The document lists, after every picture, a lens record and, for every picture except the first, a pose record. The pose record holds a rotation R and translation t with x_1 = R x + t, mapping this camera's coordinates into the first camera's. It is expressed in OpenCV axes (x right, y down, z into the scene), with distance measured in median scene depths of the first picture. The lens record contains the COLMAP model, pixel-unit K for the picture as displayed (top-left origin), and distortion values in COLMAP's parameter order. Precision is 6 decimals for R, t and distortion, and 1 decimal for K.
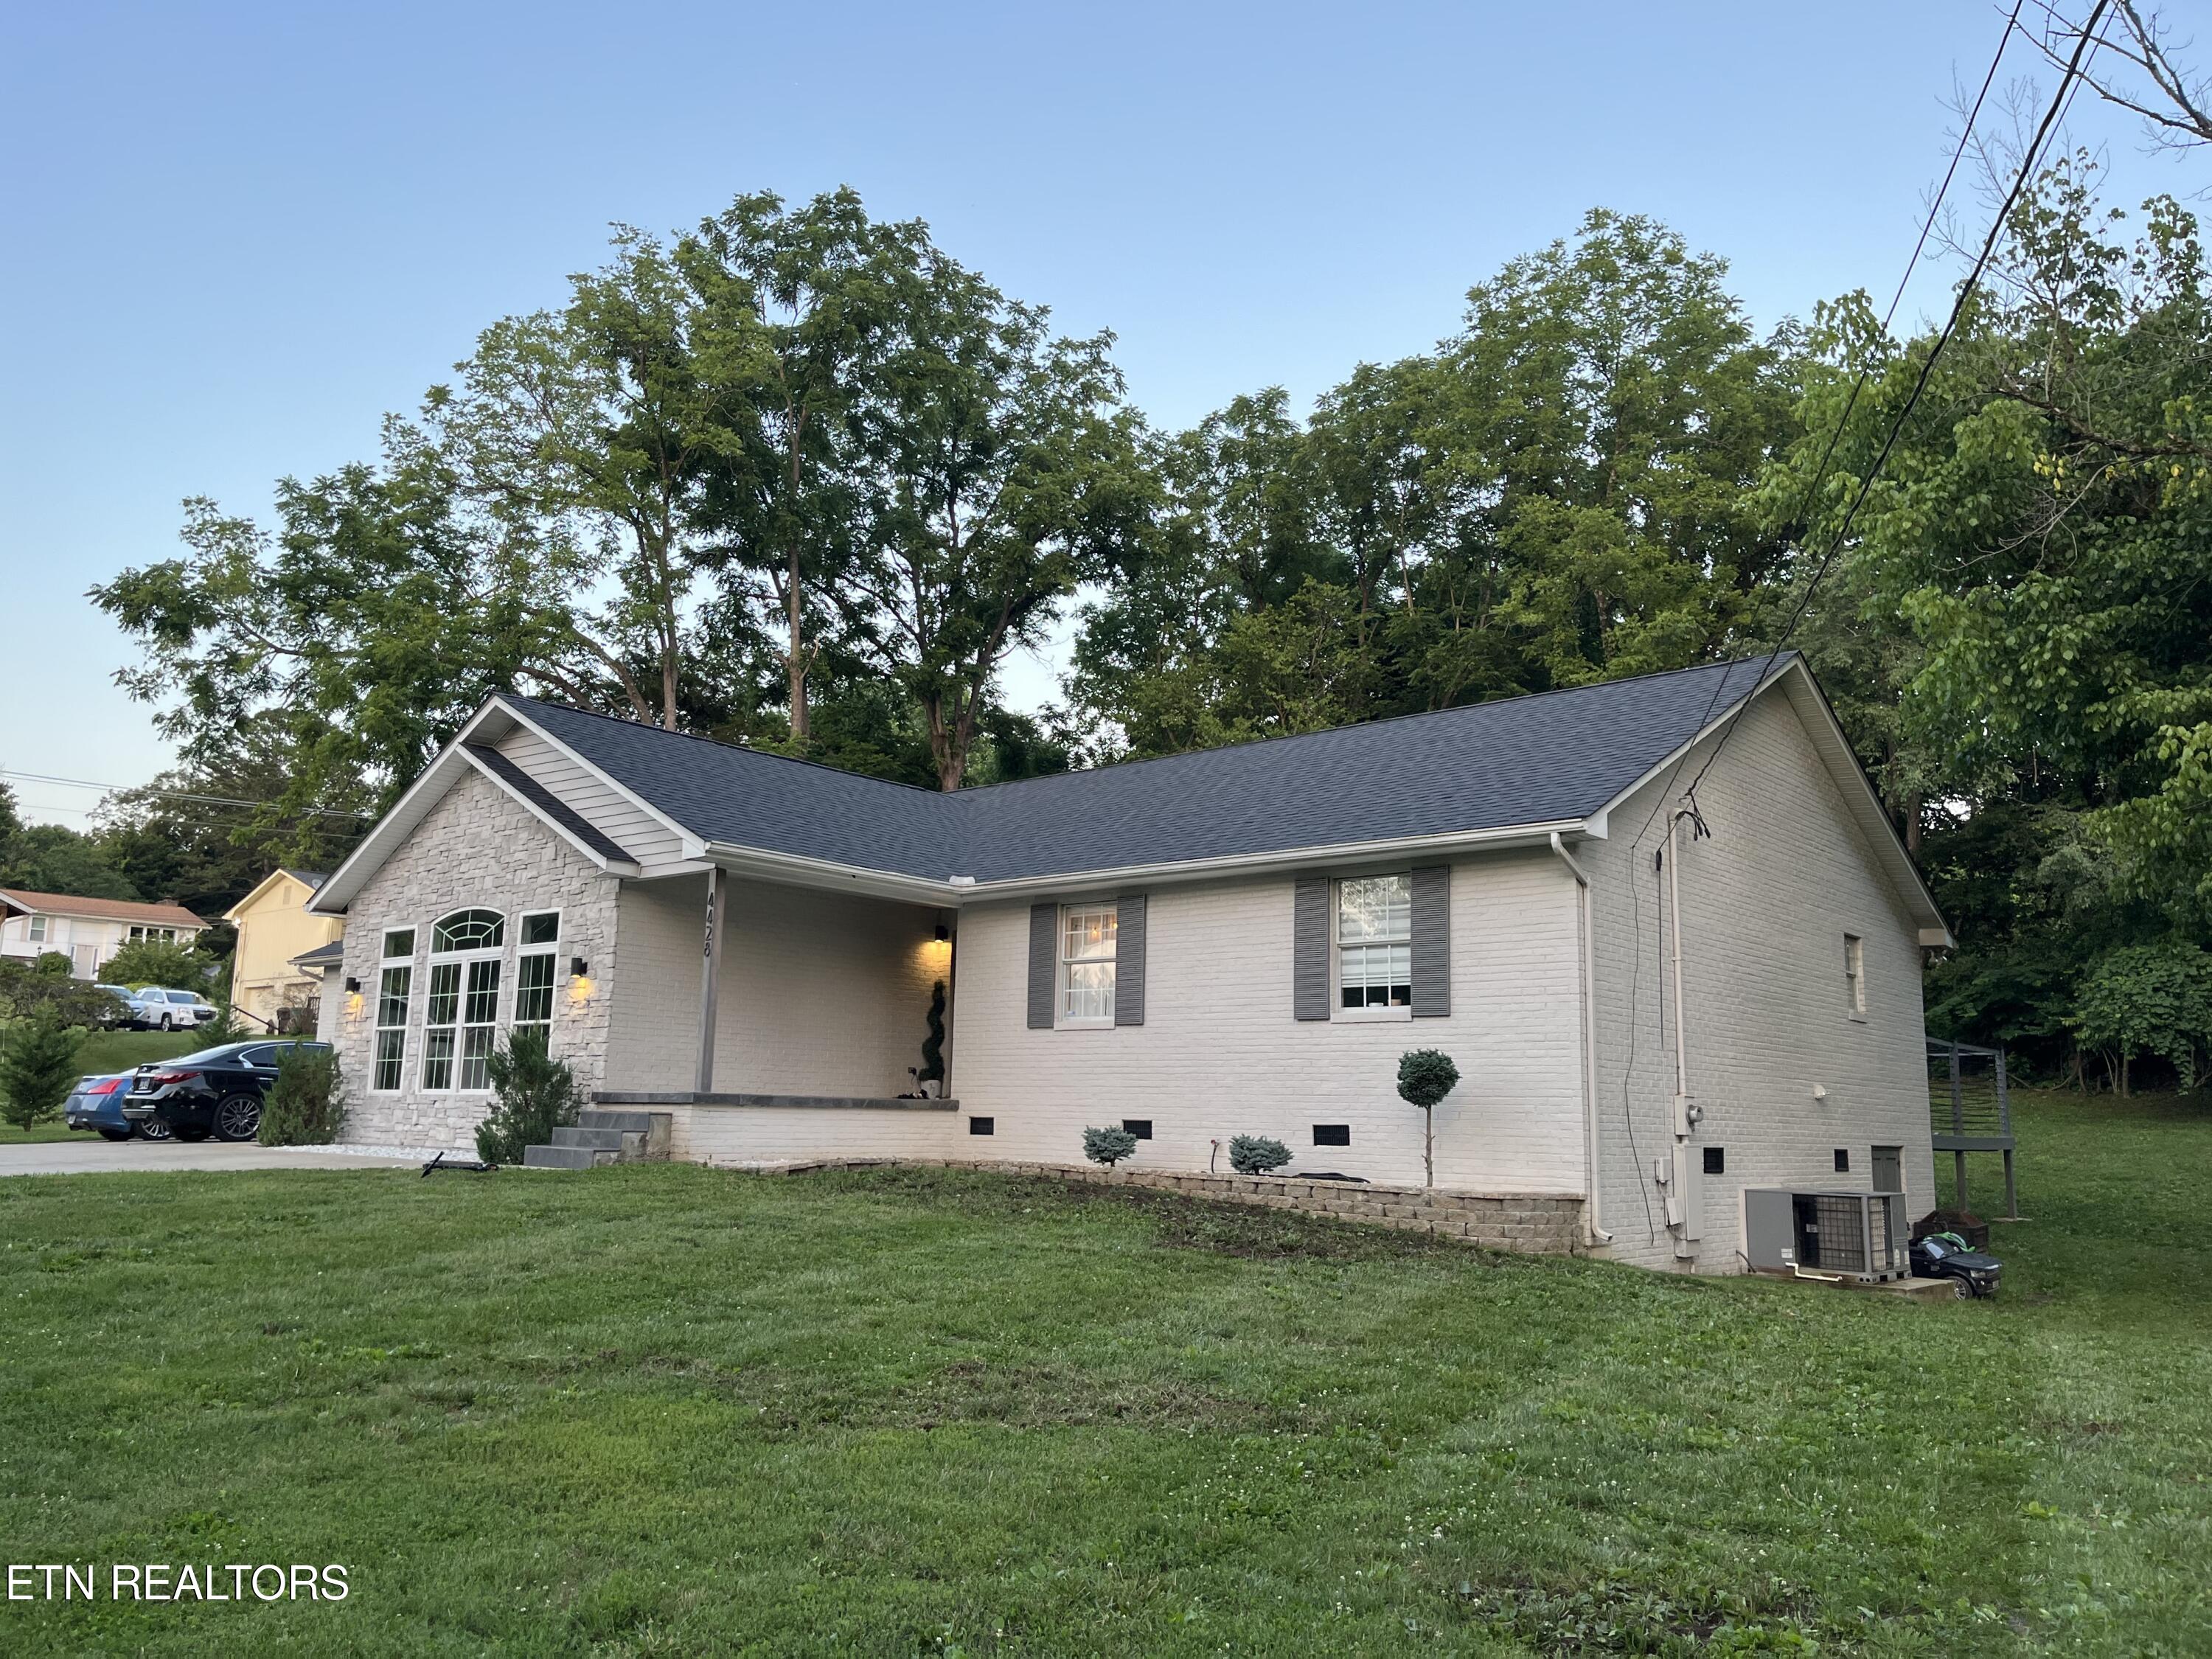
lens RADIAL K [[1634.8, 0, 1106.0], [0, 1634.8, 829.5], [0, 0, 1]] dist [0.002988, 0.001837]
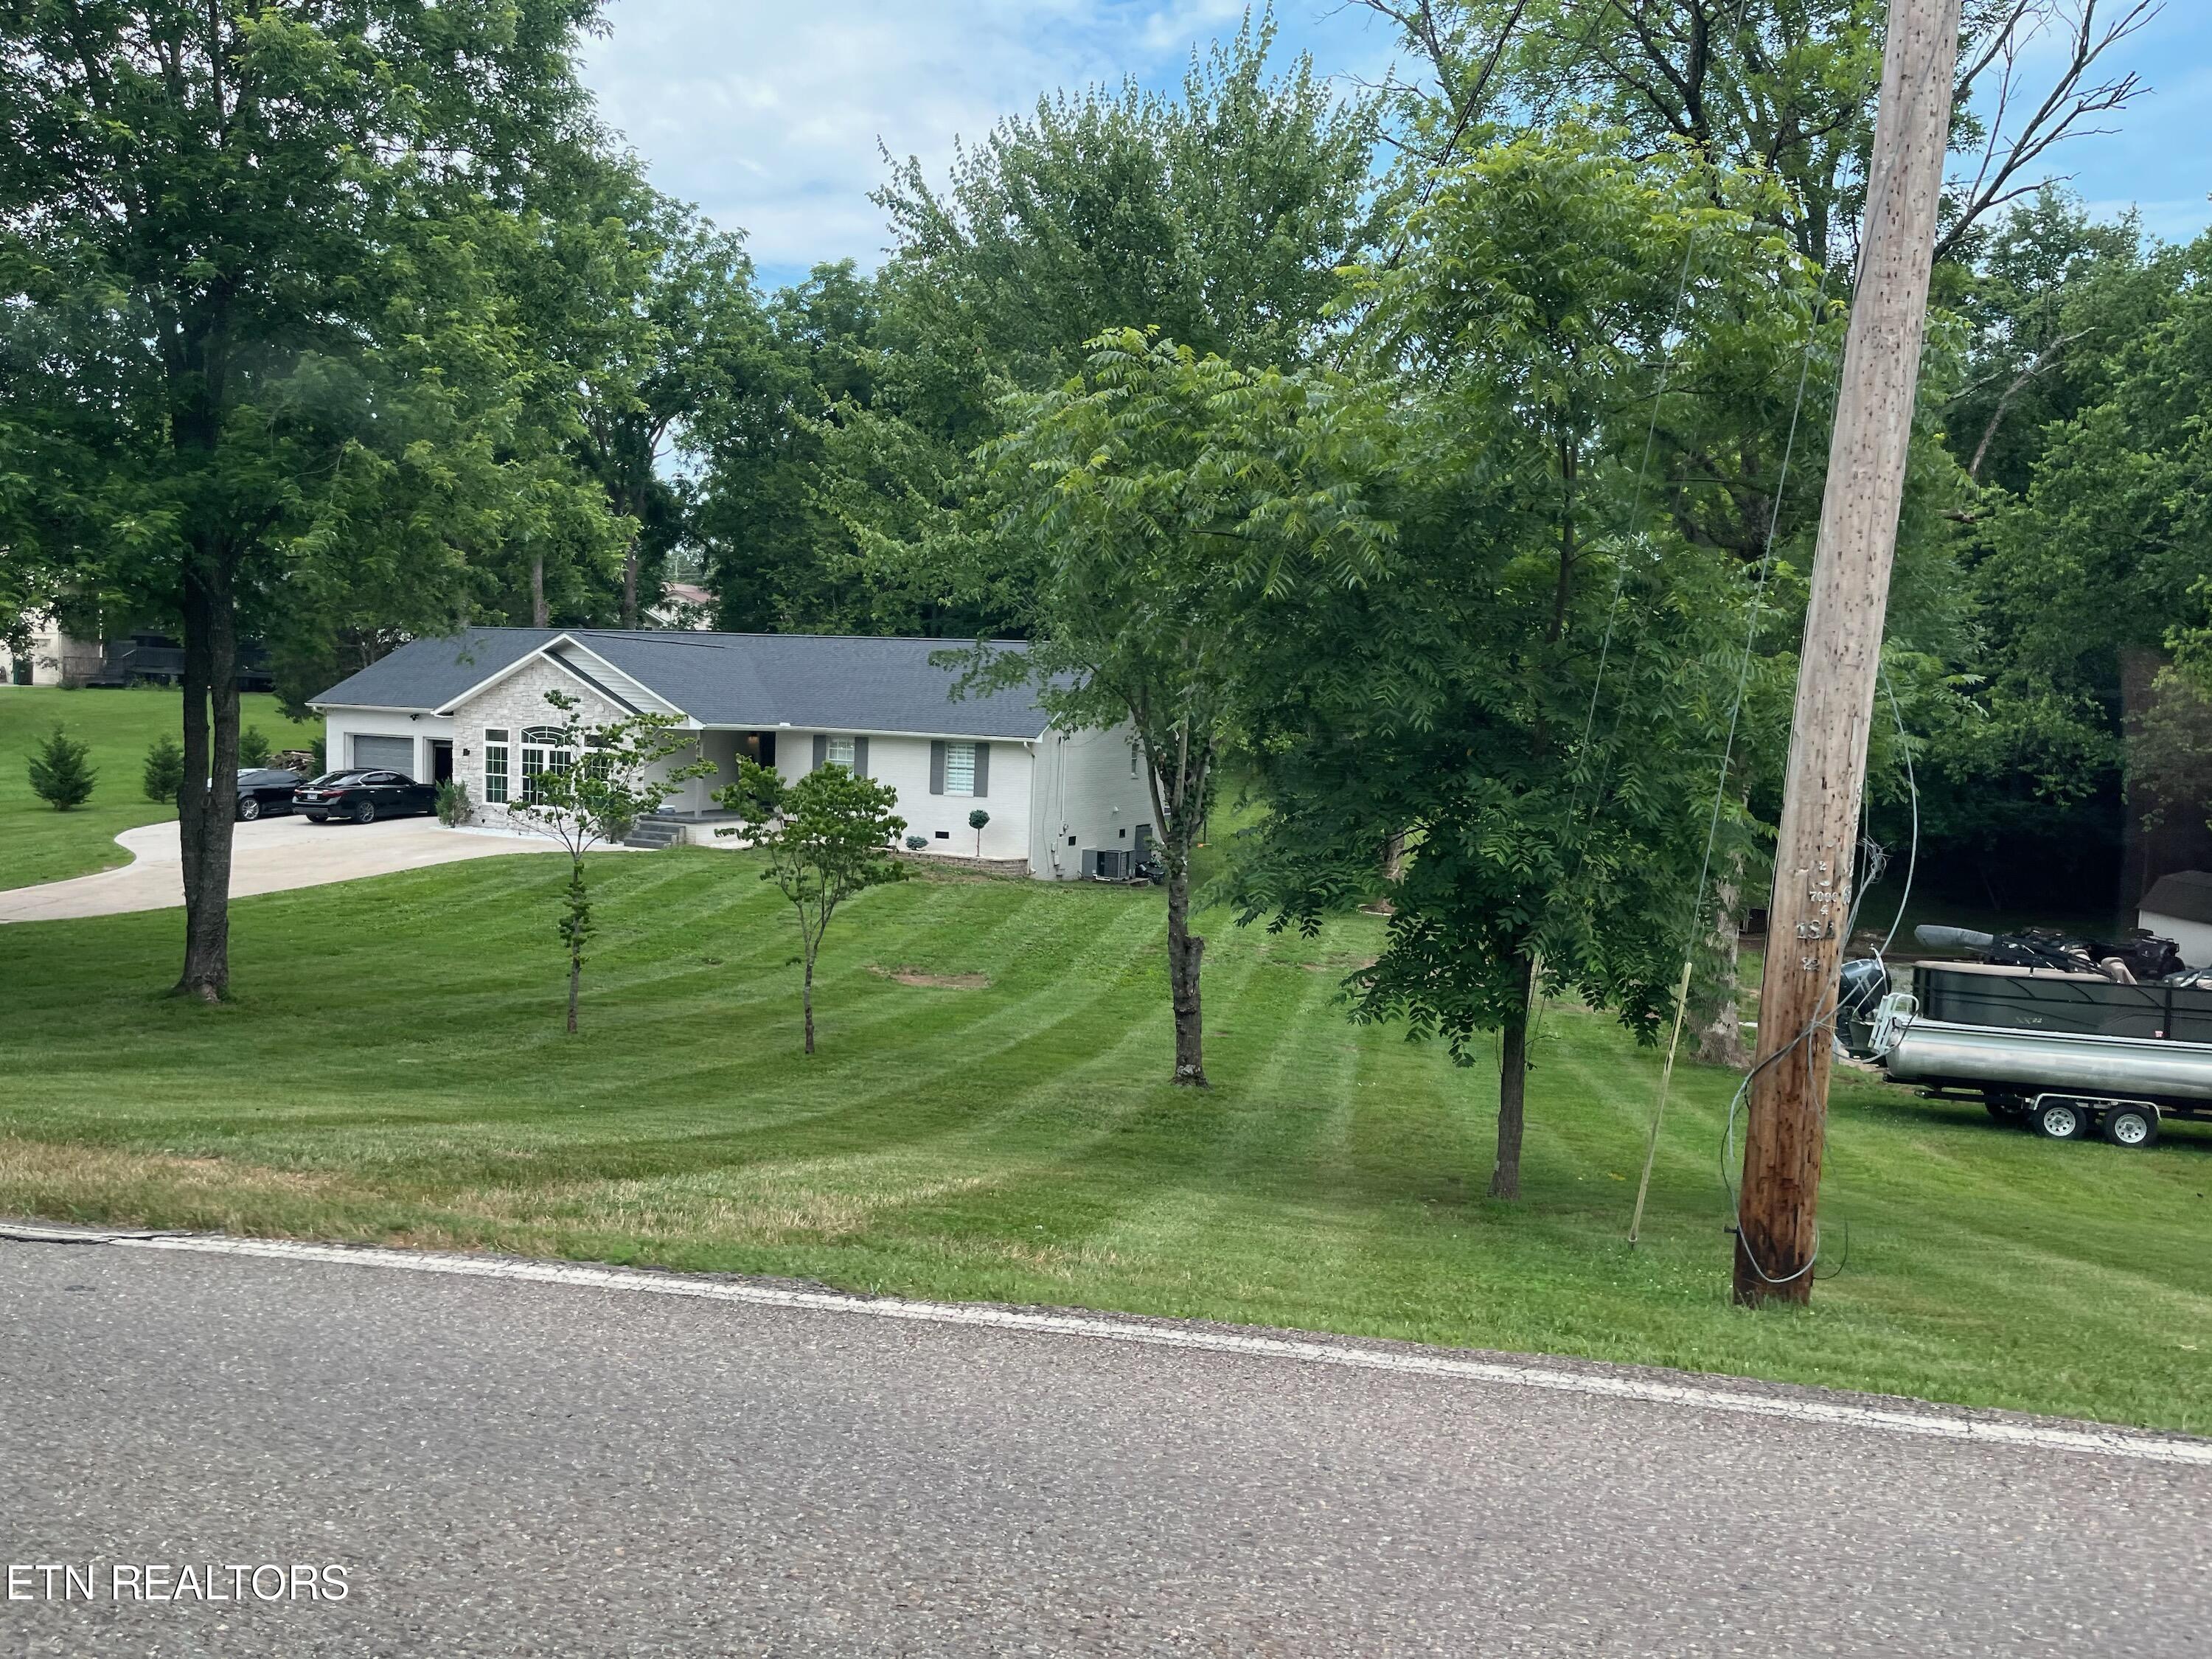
lens RADIAL K [[1634.8, 0, 1106.0], [0, 1634.8, 829.5], [0, 0, 1]] dist [0.002988, 0.001837]
pose [[0.945418, -0.007562, 0.325773, -0.411214], [-0.077681, 0.965679, 0.247850, -0.436980], [-0.316467, -0.259628, 0.912383, -1.331689]]
